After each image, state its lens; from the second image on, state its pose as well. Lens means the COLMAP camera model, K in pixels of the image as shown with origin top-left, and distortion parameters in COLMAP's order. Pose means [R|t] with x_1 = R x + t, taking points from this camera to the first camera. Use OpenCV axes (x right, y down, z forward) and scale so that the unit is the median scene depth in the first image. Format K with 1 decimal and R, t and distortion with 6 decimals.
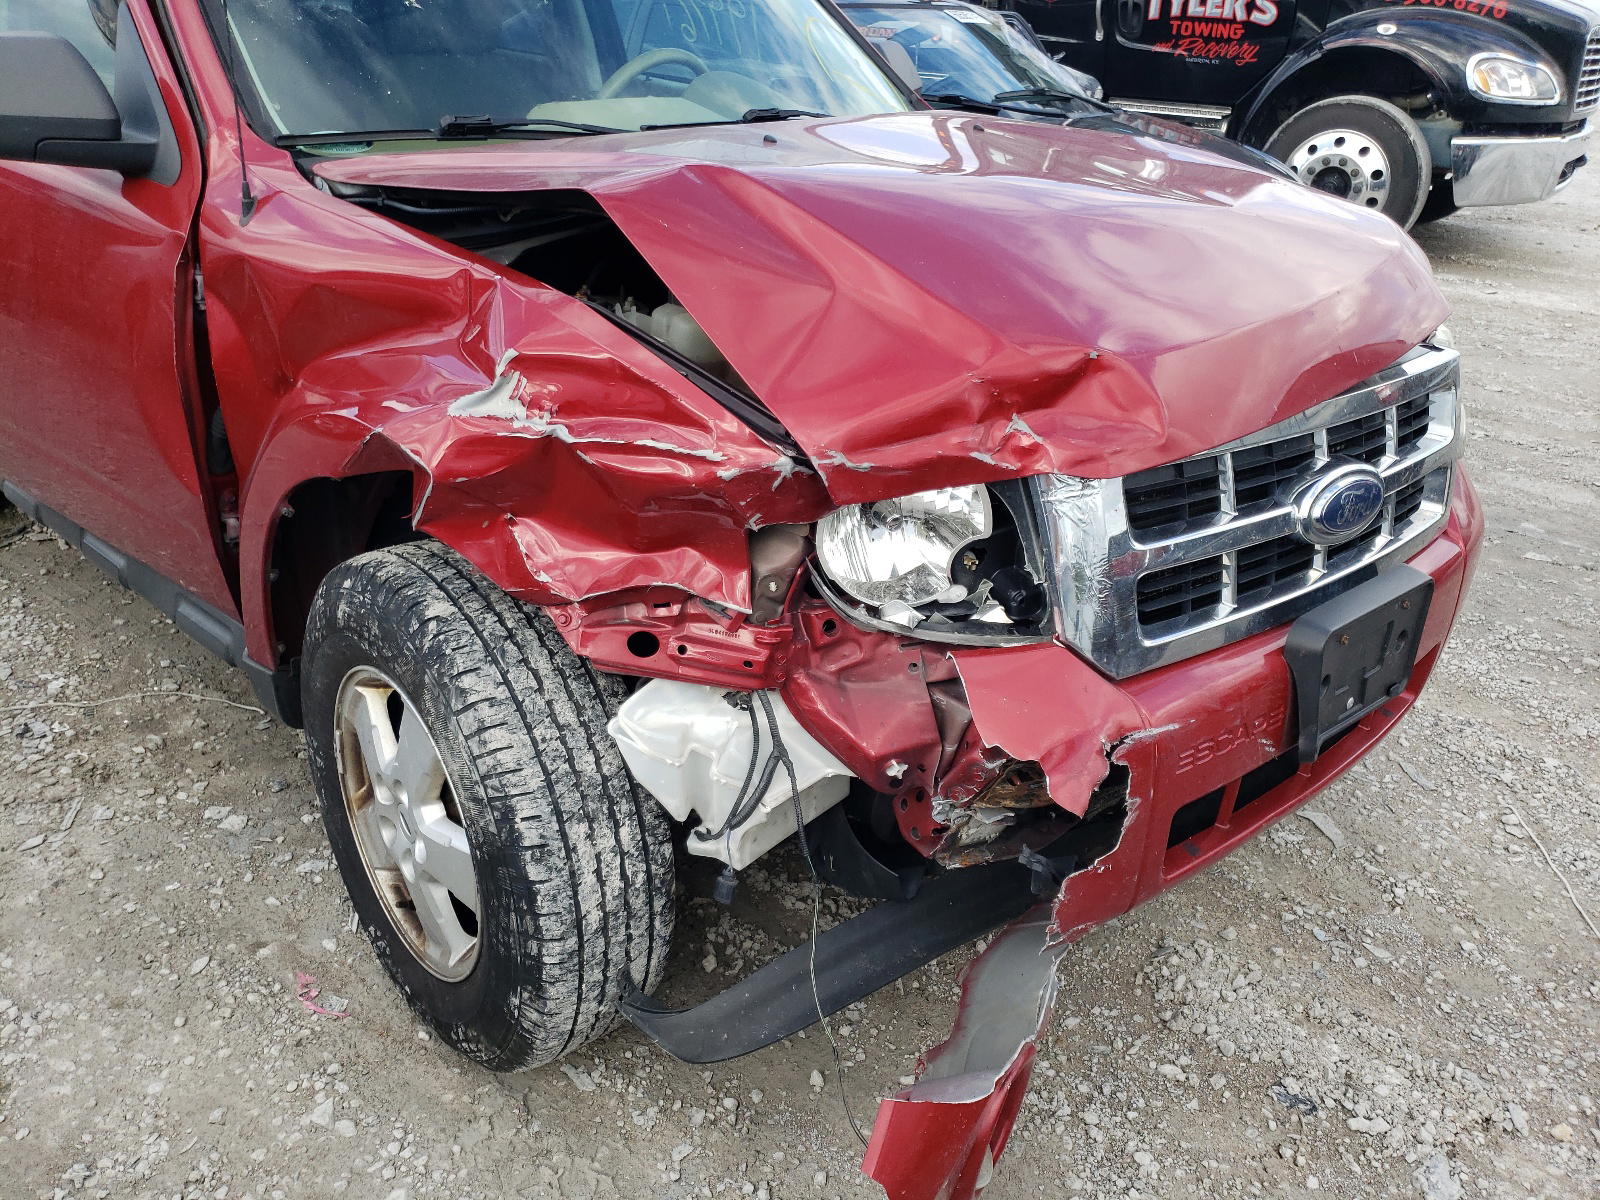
lens RADIAL K [[1196.1, 0, 803.5], [0, 1196.1, 593.5], [0, 0, 1]] dist [0.022450, -0.003107]
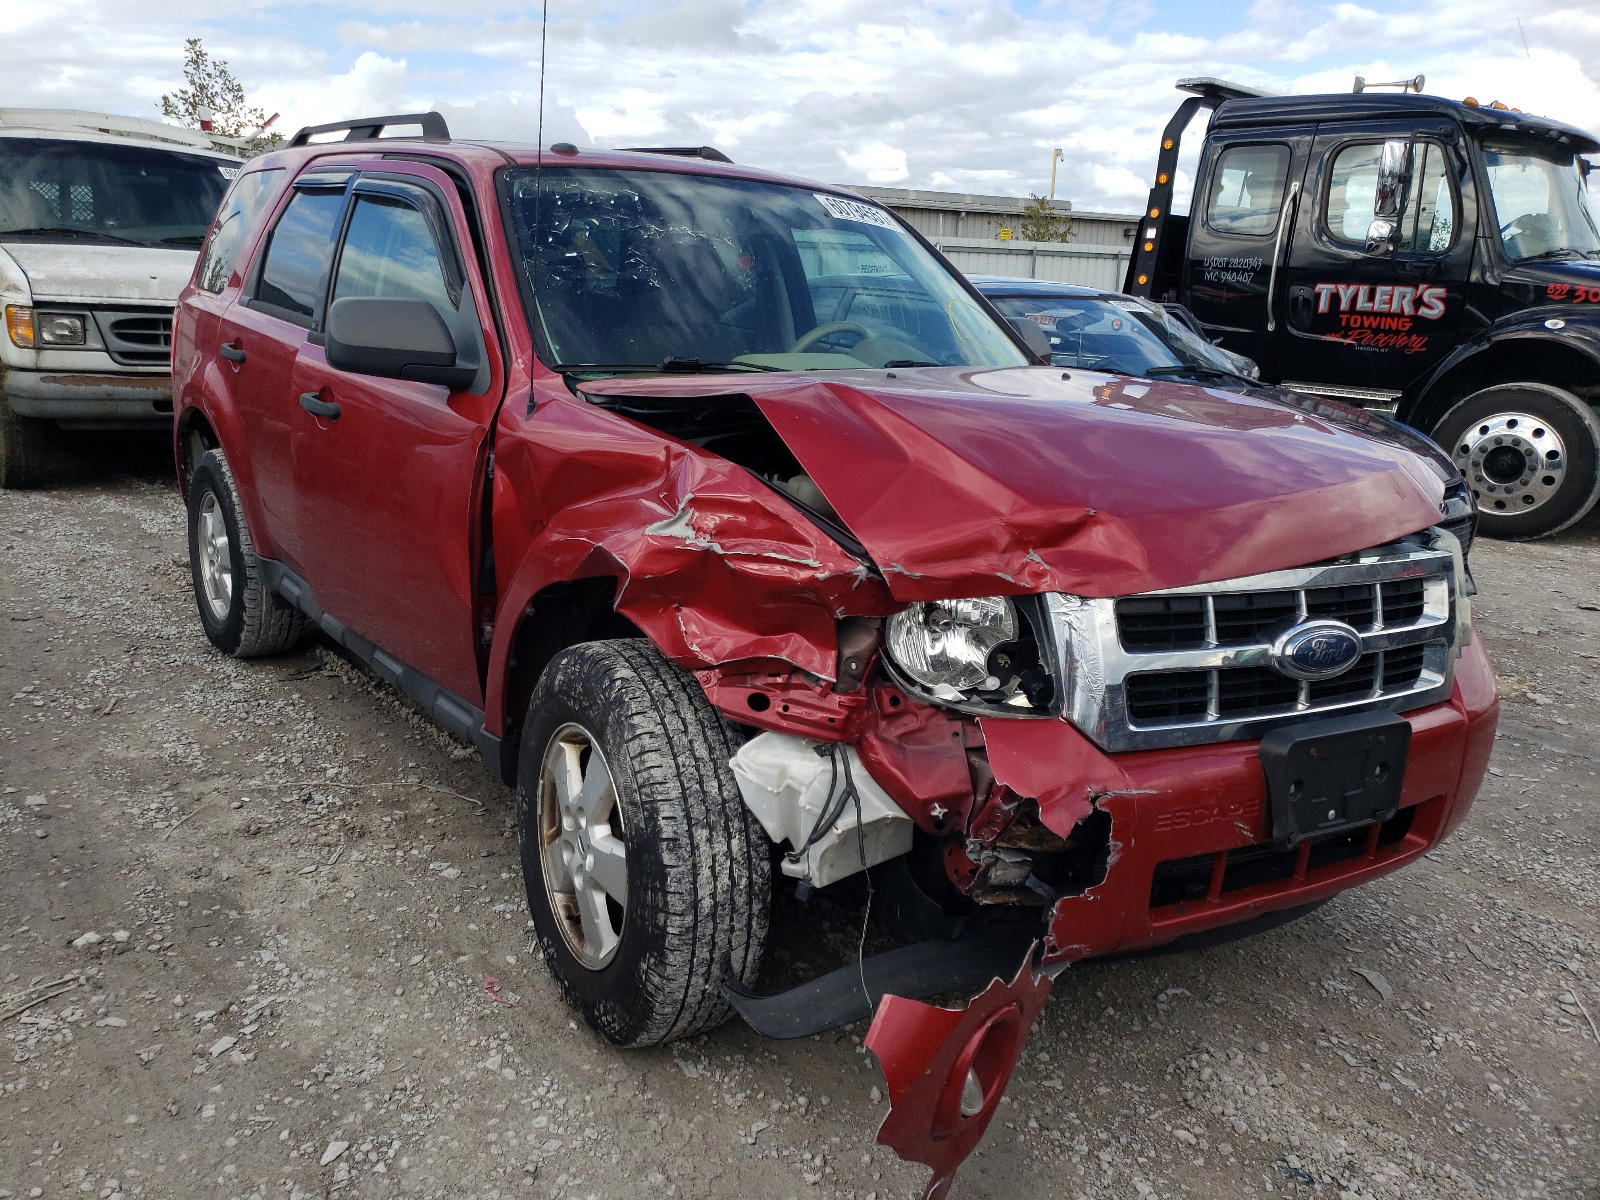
lens RADIAL K [[1196.1, 0, 803.5], [0, 1196.1, 593.5], [0, 0, 1]] dist [0.022450, -0.003107]
pose [[0.985160, 0.049919, -0.164222, 0.118026], [-0.083885, 0.974755, -0.206922, 0.172738], [0.149747, 0.217627, 0.964476, -0.310898]]
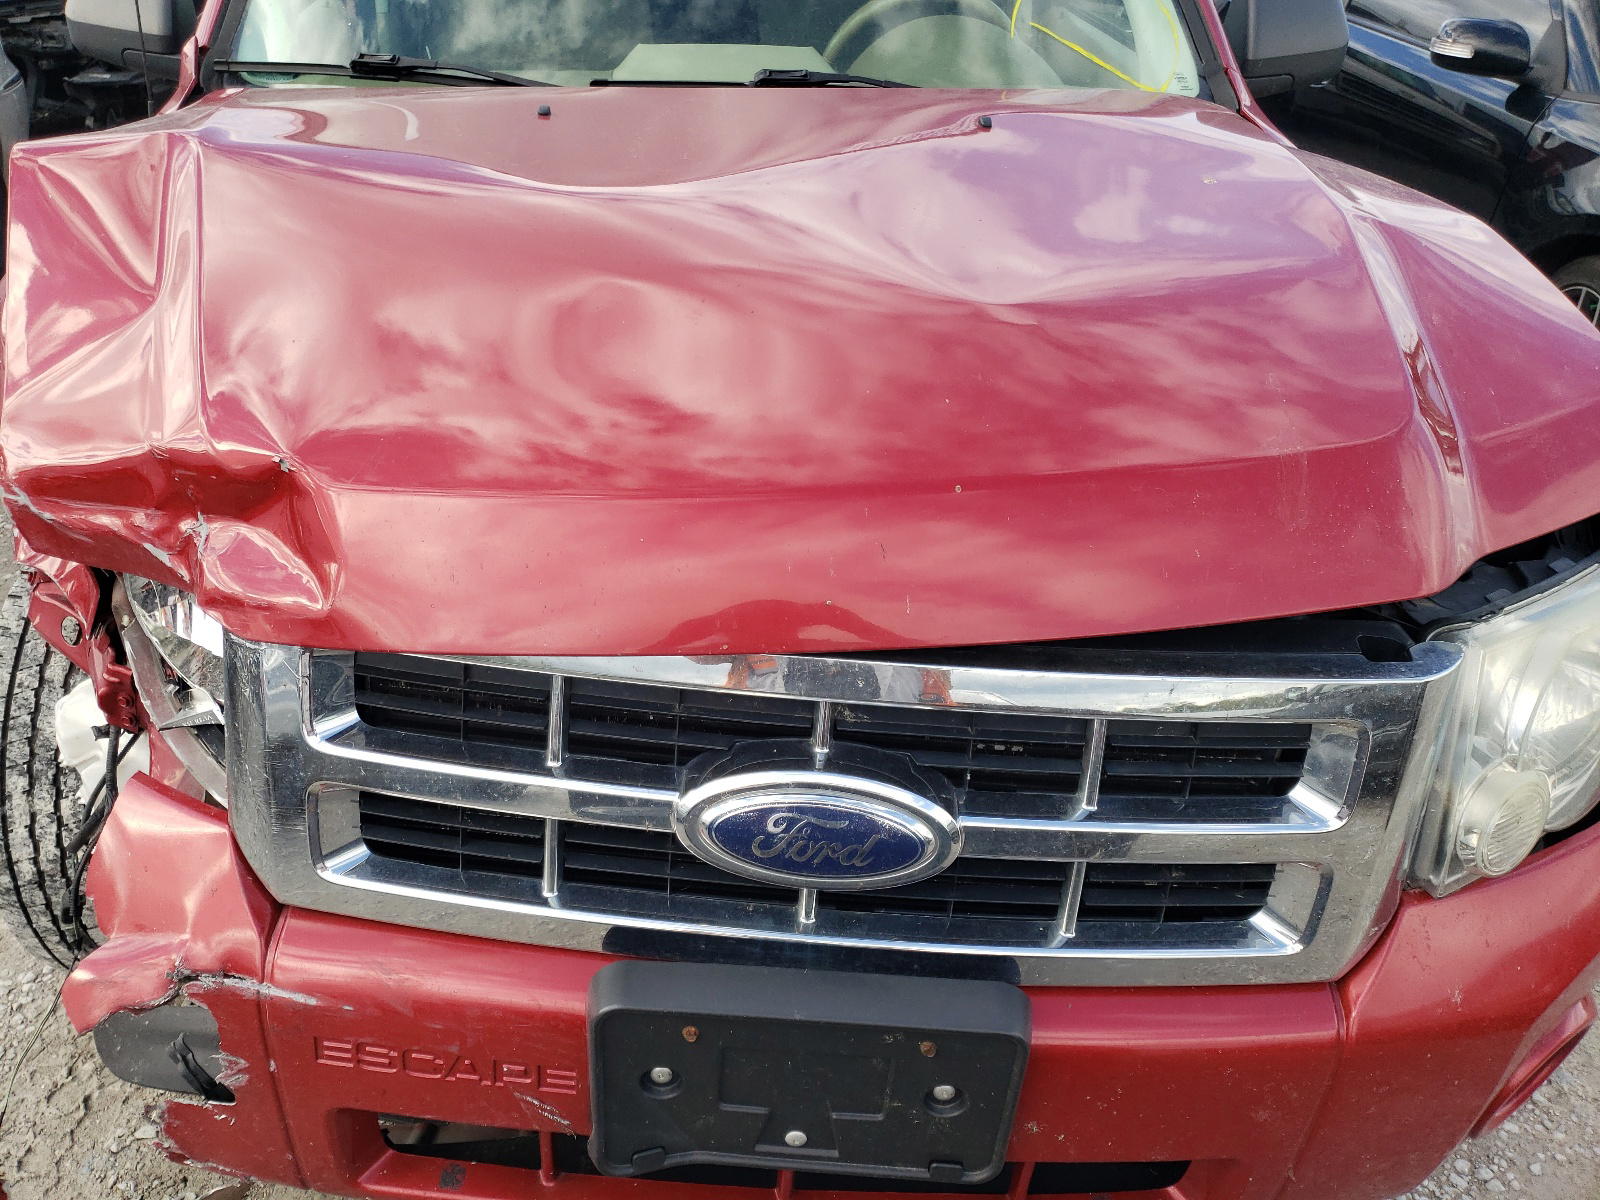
lens RADIAL K [[1209.5, 0, 865.6], [0, 1209.5, 602.6], [0, 0, 1]] dist [0.000583, -0.001727]
pose [[0.743813, 0.333916, -0.579002, 0.746063], [-0.299358, 0.940953, 0.158089, -0.269519], [0.597602, 0.055740, 0.799853, 0.514215]]
